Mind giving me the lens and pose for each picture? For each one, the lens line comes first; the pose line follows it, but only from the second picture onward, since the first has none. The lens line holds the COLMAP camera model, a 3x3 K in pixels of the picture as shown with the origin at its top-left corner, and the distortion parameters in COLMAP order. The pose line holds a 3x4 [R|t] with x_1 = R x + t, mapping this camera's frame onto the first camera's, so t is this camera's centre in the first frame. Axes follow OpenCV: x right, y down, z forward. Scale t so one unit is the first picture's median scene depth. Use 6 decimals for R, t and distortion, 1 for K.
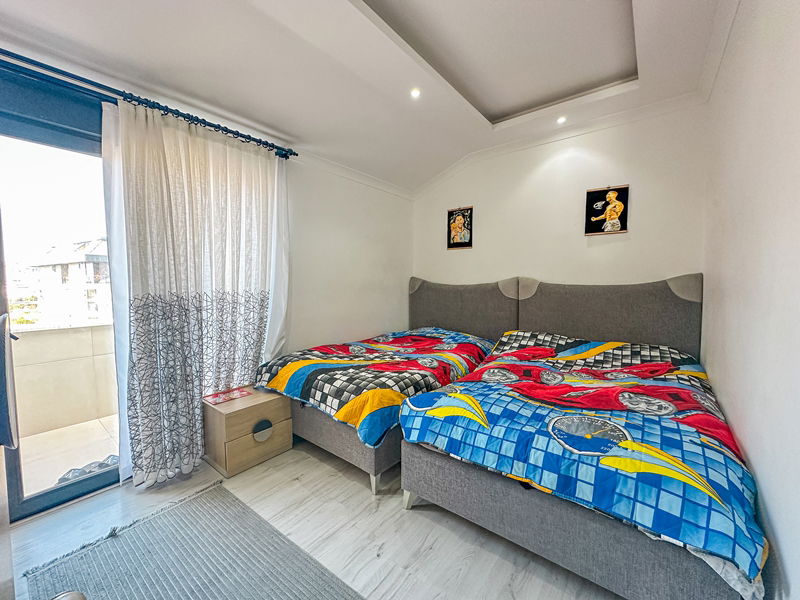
lens RADIAL K [[319.9, 0, 400.0], [0, 319.9, 300.0], [0, 0, 1]] dist [-0.000978, -0.000017]
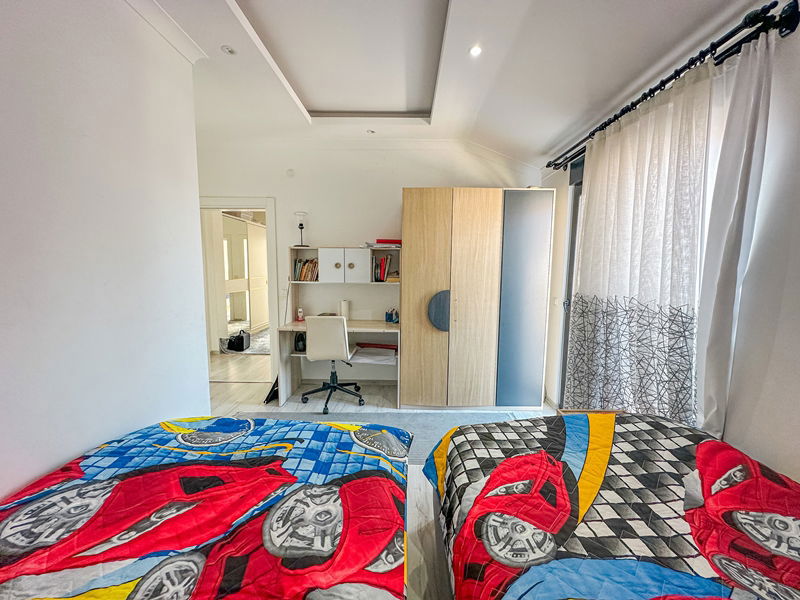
lens RADIAL K [[319.9, 0, 400.0], [0, 319.9, 300.0], [0, 0, 1]] dist [-0.000978, -0.000017]
pose [[-0.793193, 0.066842, -0.605291, 0.441382], [-0.035563, 0.987177, 0.155617, -0.135052], [0.607931, 0.144961, -0.780645, 1.327546]]
